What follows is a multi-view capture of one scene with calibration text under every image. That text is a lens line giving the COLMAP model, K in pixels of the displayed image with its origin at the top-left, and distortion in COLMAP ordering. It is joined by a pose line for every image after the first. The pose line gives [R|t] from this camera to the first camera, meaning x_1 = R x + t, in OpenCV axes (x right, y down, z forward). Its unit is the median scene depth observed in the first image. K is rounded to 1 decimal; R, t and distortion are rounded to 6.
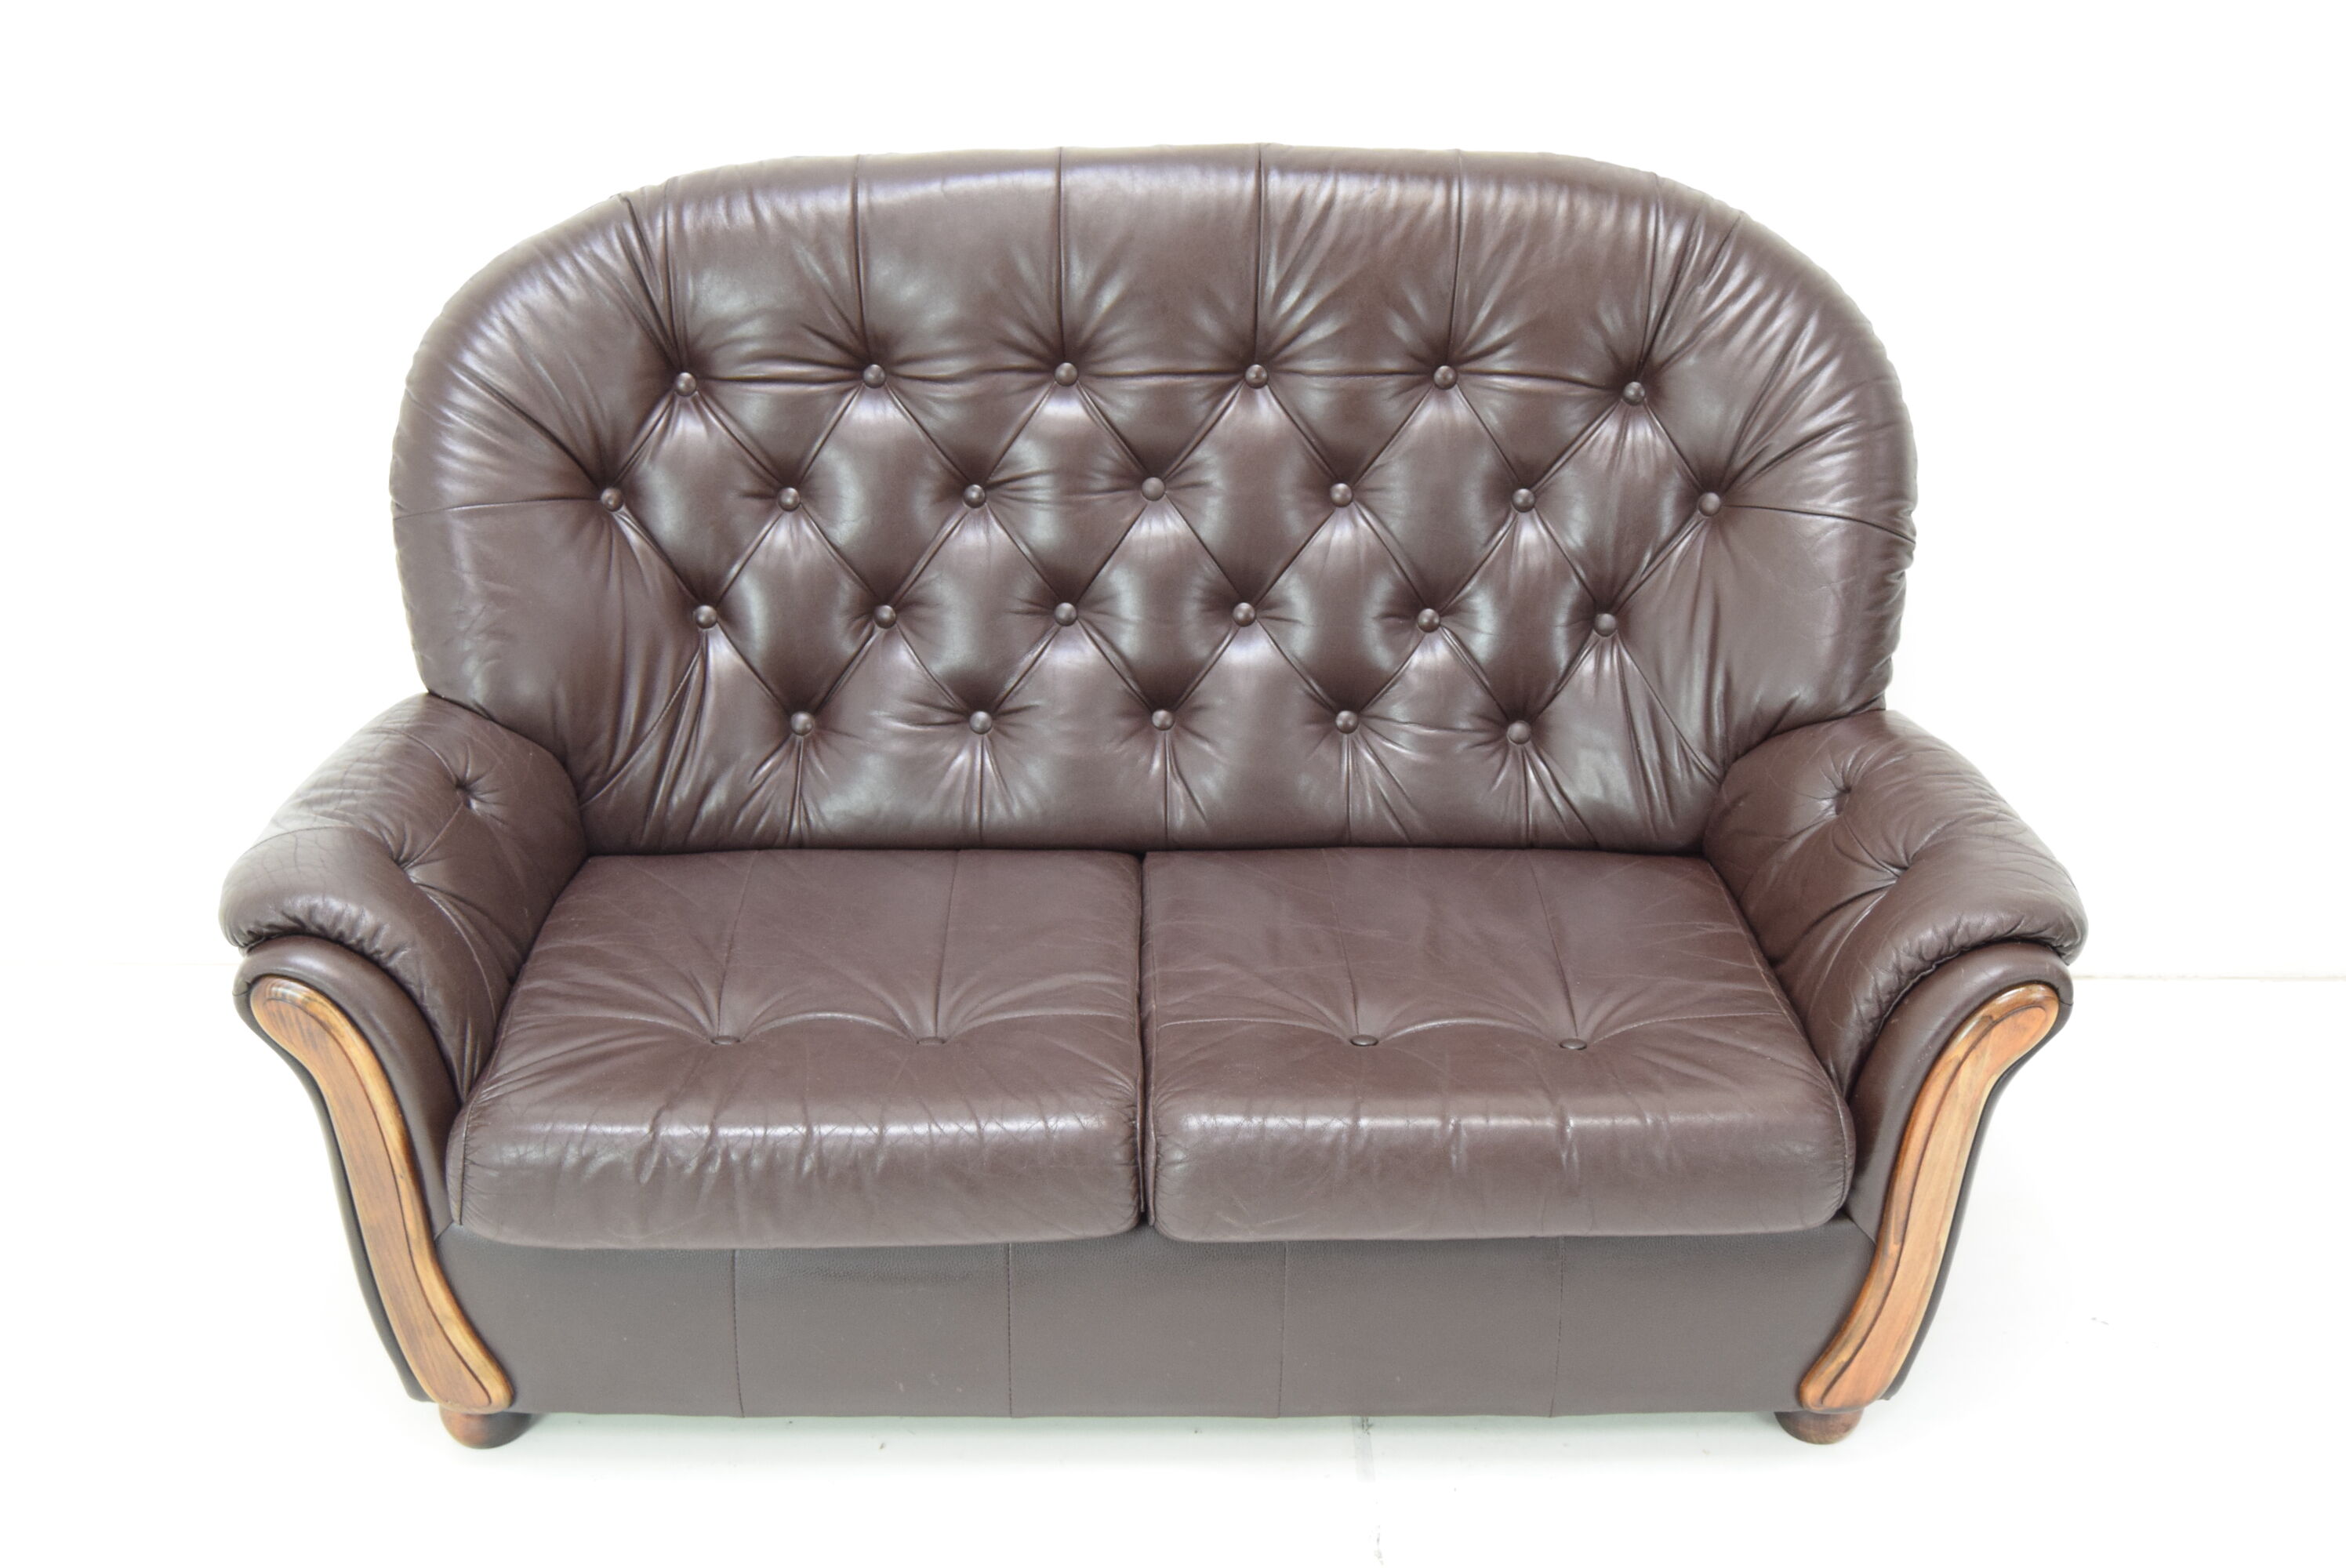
lens RADIAL K [[2603.3, 0, 1175.6], [0, 2603.3, 779.1], [0, 0, 1]] dist [-0.040244, 0.000000]
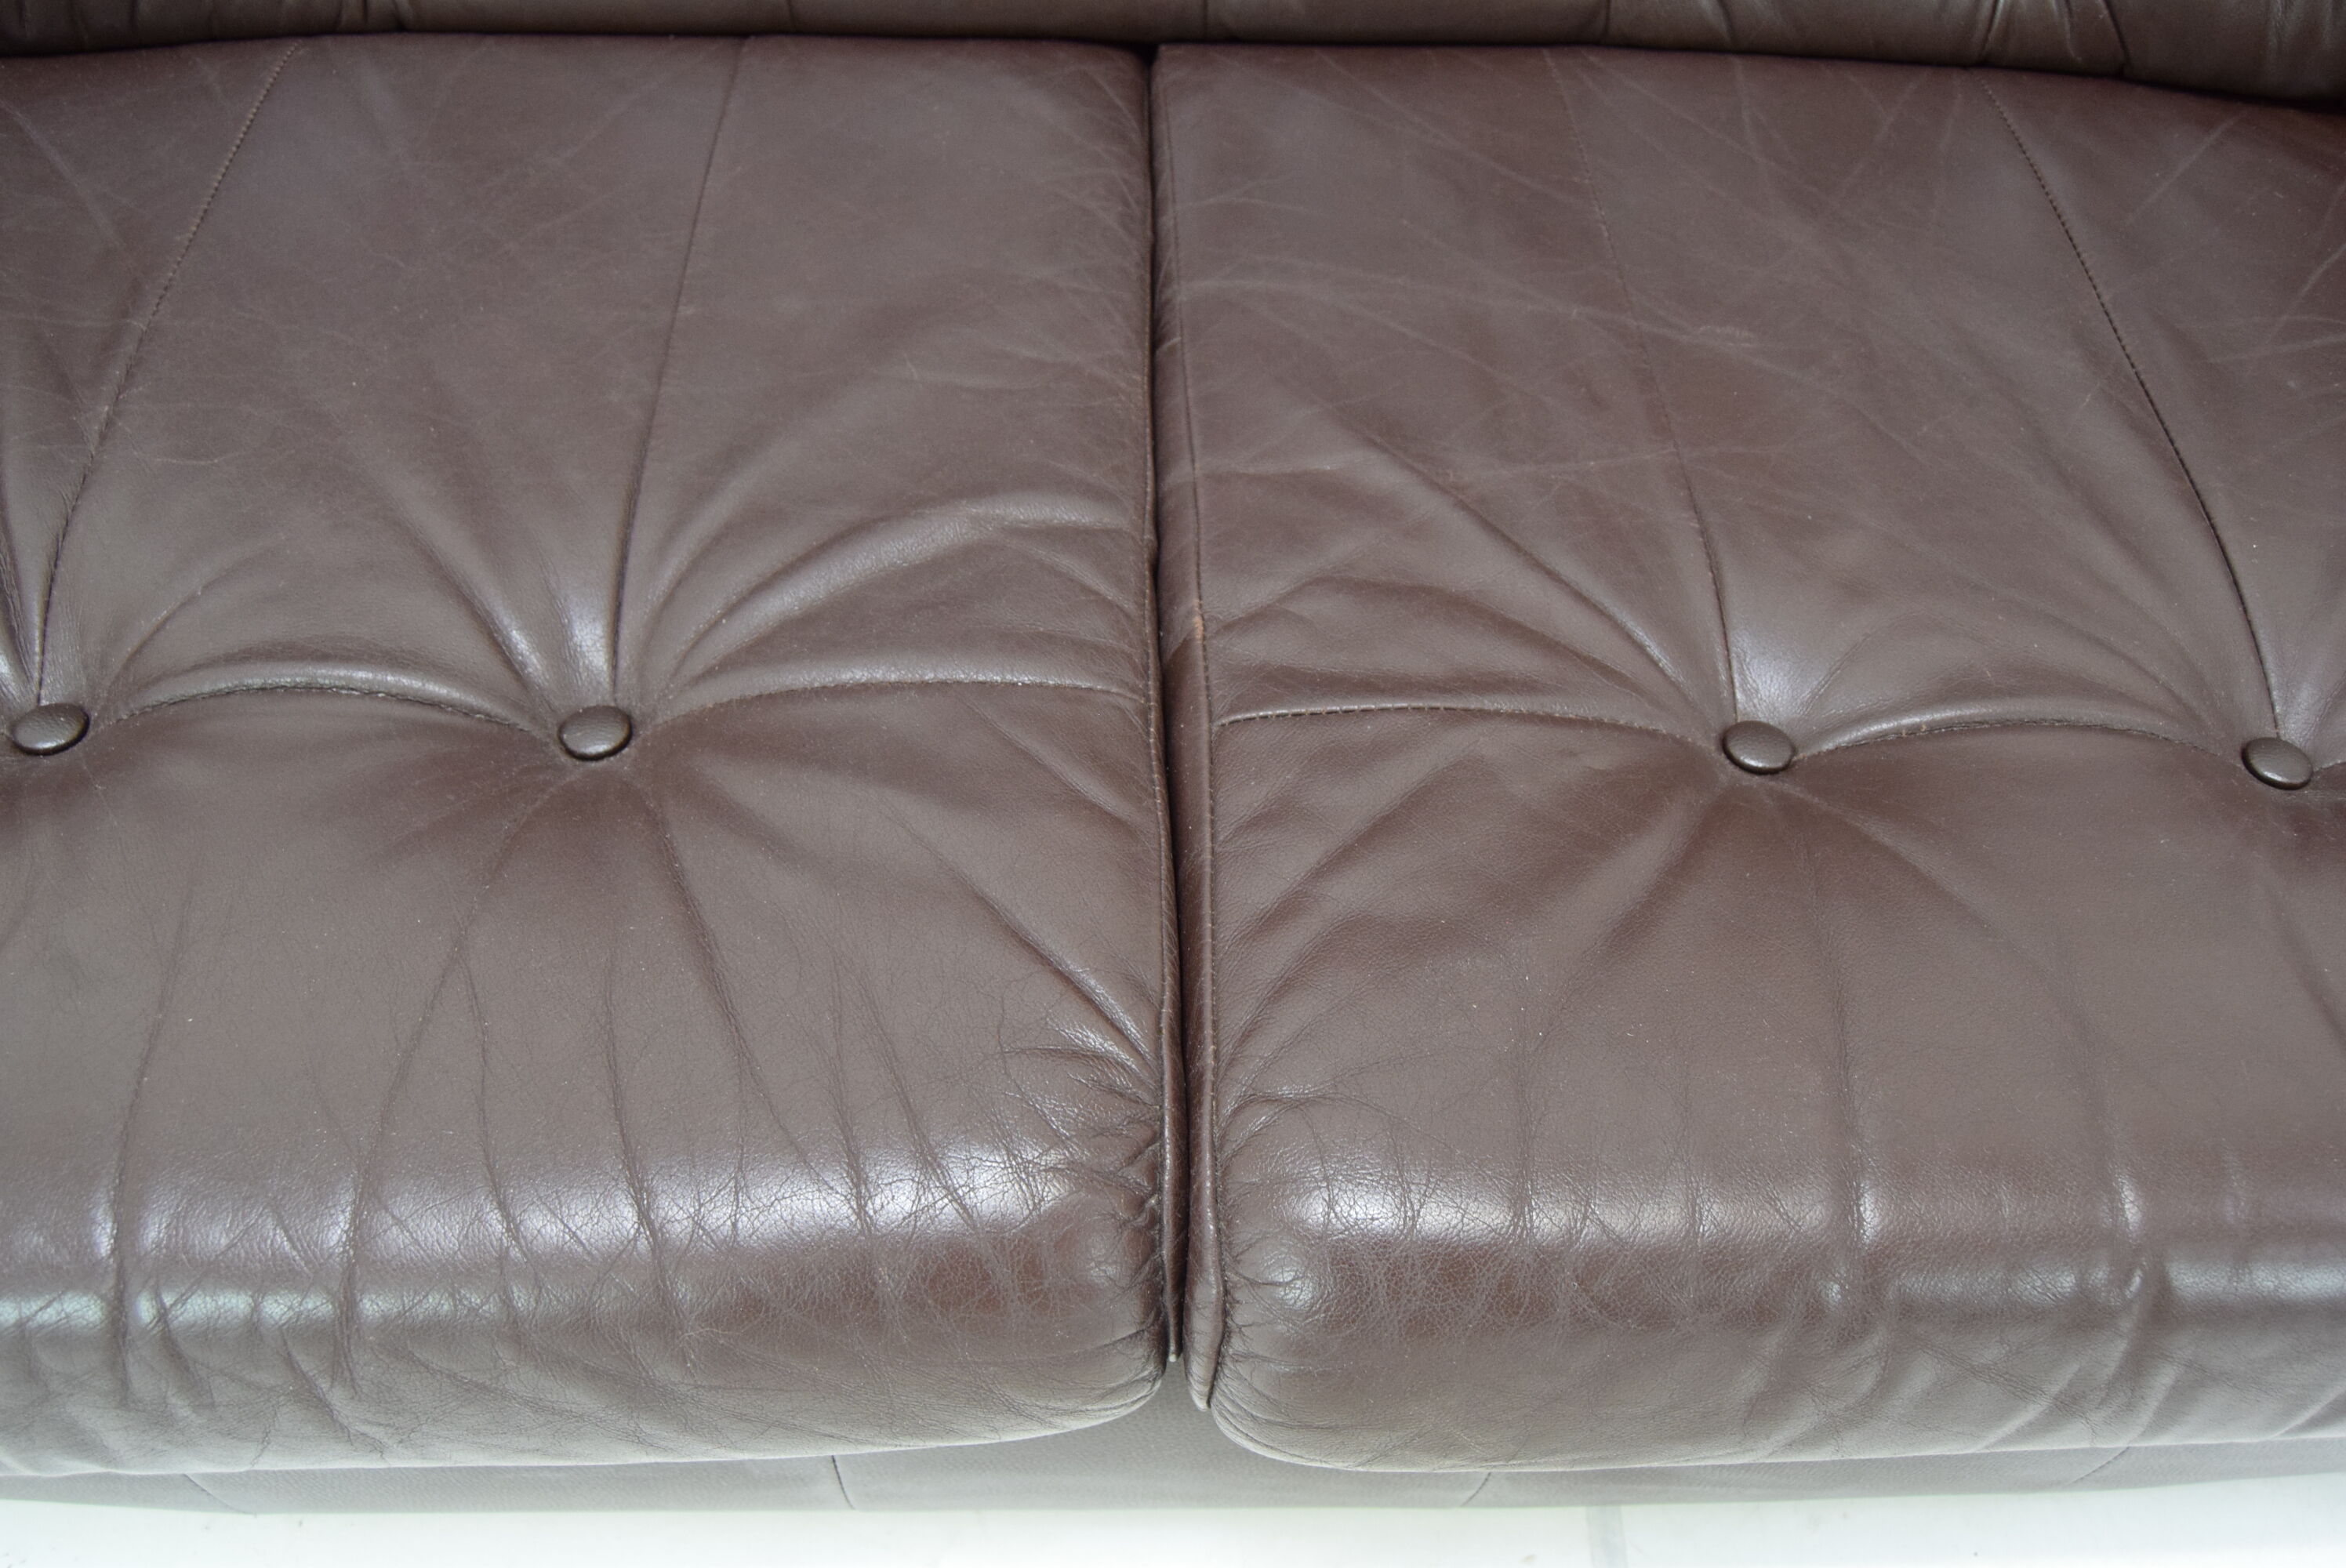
lens RADIAL K [[1877.6, 0, 1170.6], [0, 1877.6, 804.7], [0, 0, 1]] dist [-0.067171, -0.002663]
pose [[0.999563, 0.012427, 0.026817, -0.017992], [-0.024350, 0.860498, 0.508872, -0.025219], [-0.016752, -0.509303, 0.860424, 0.716597]]
